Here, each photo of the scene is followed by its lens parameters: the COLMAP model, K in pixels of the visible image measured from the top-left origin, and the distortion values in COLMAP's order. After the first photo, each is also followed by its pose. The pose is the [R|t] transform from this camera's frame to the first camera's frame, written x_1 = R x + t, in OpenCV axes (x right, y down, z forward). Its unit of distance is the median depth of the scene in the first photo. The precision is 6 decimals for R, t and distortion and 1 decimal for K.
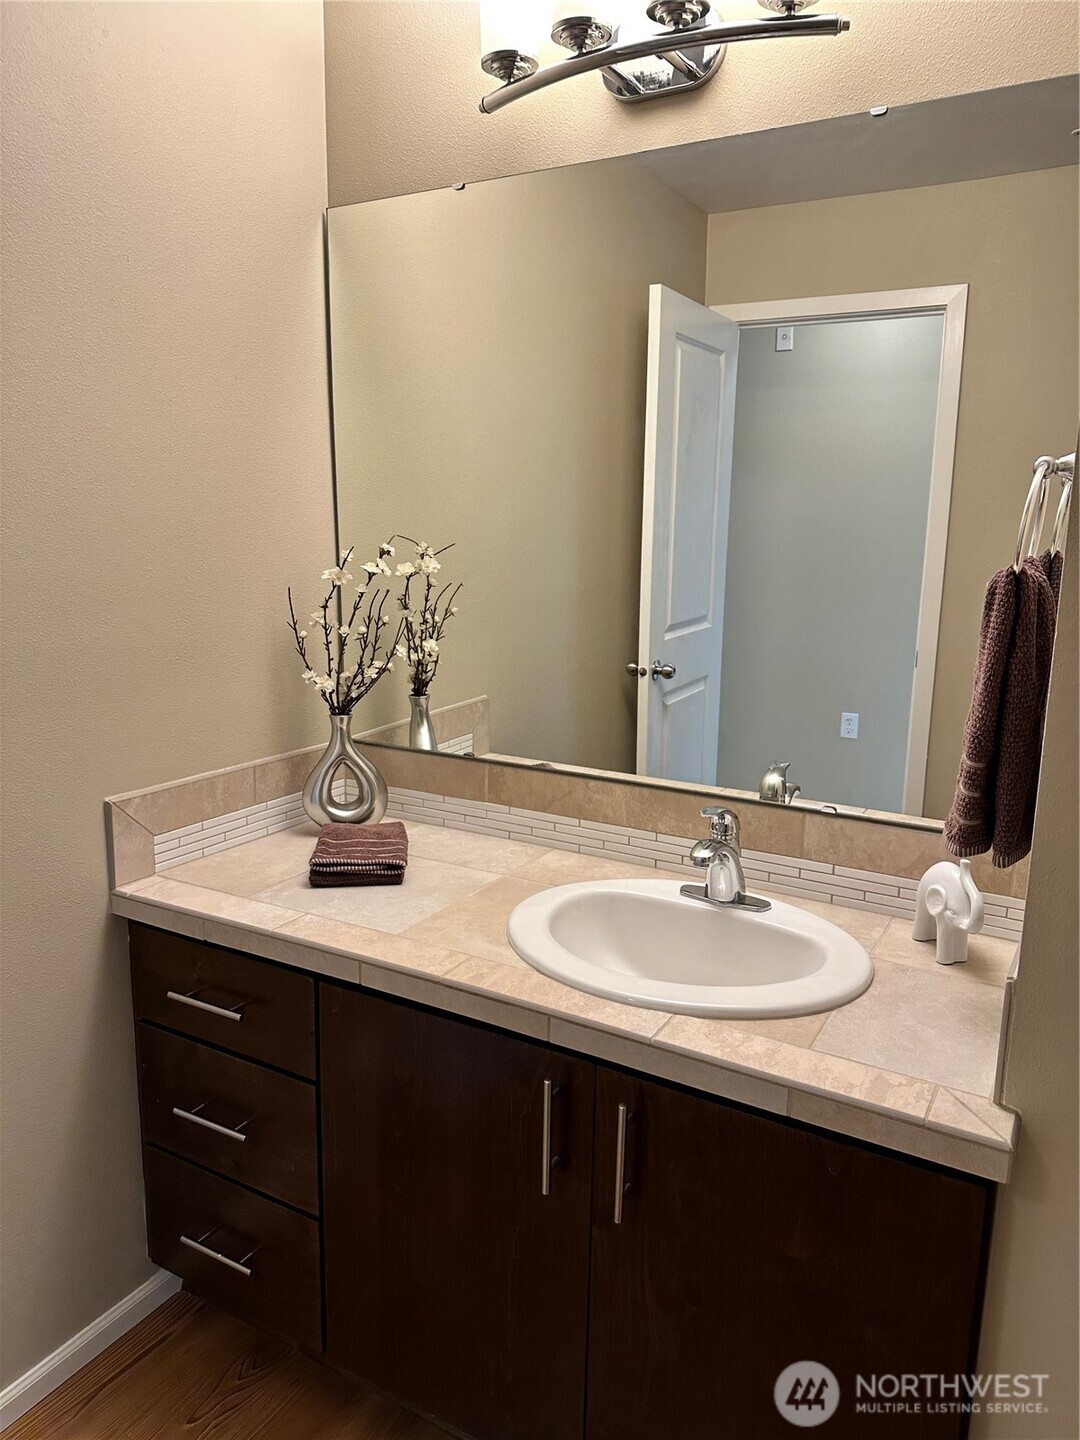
lens RADIAL K [[1020.6, 0, 539.5], [0, 1020.6, 720.3], [0, 0, 1]] dist [0.006858, 0.000858]
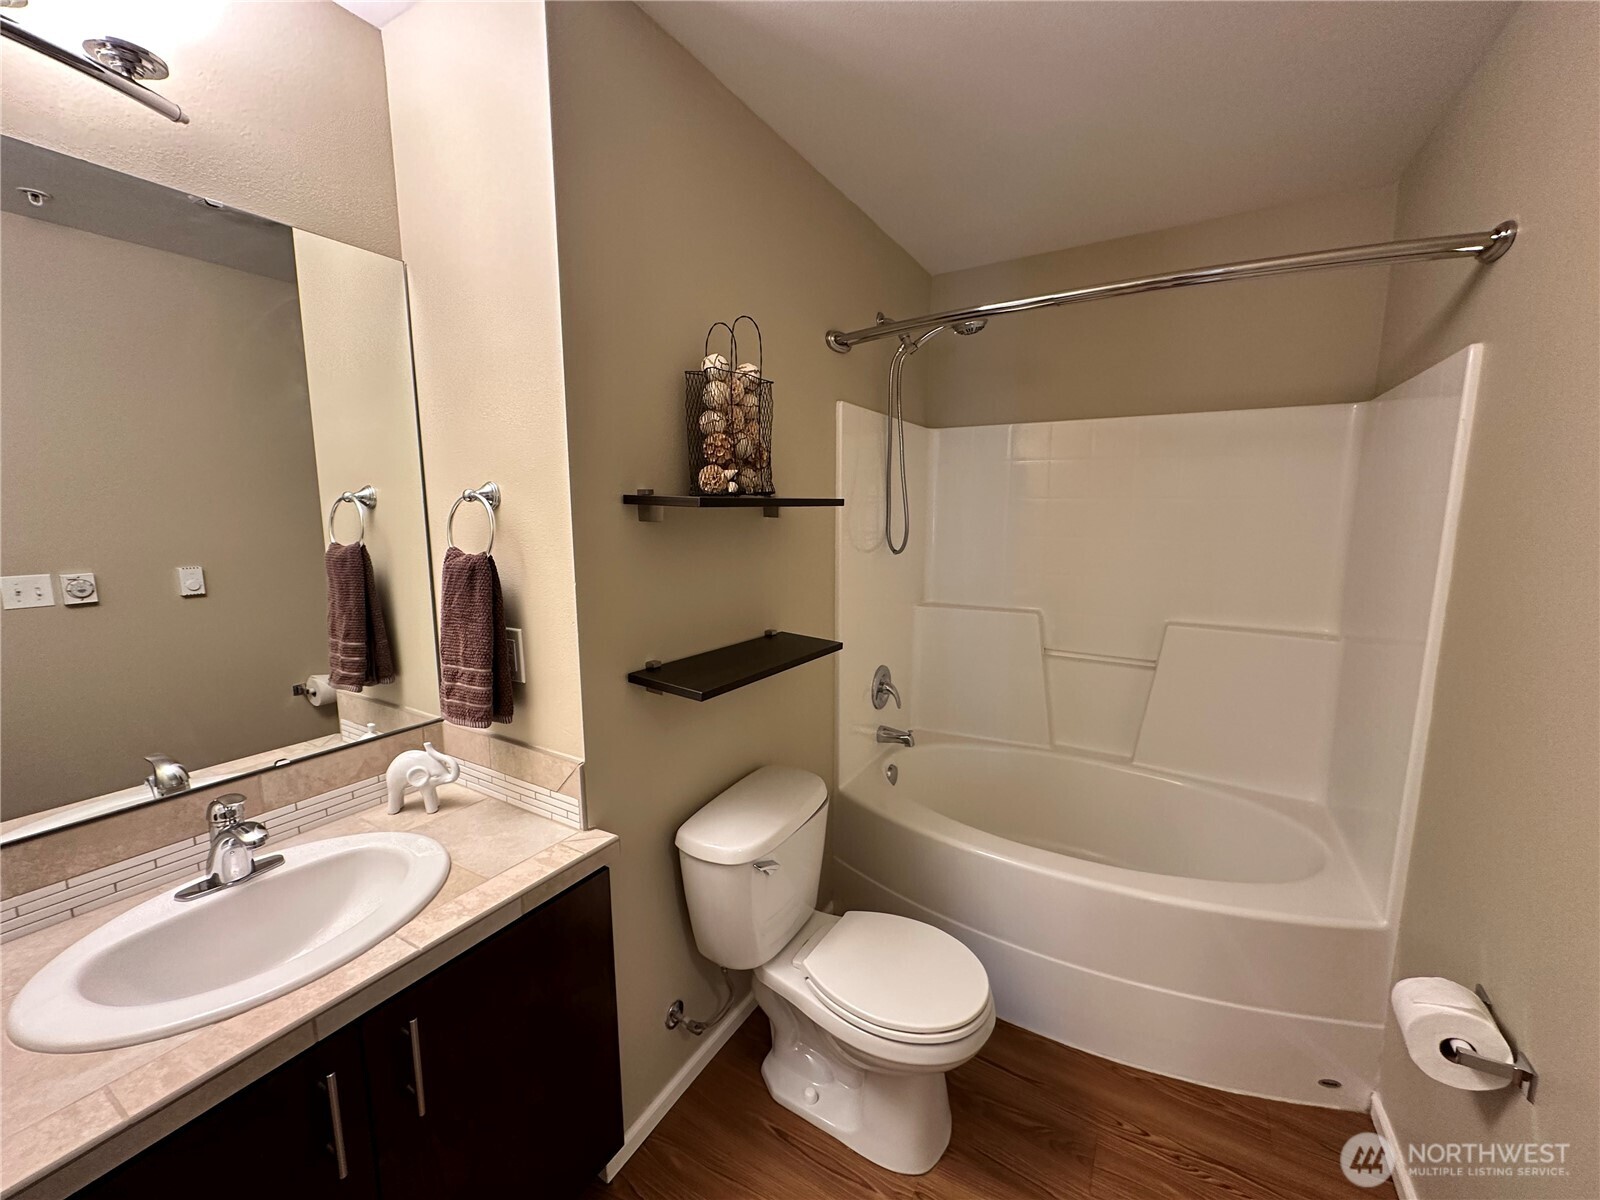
lens RADIAL K [[638.9, 0, 799.7], [0, 638.9, 599.2], [0, 0, 1]] dist [-0.003559, 0.001280]
pose [[-0.002271, -0.157532, 0.987511, -0.487861], [0.194797, 0.968527, 0.154951, -0.110068], [-0.980841, 0.192717, 0.028487, 0.361664]]
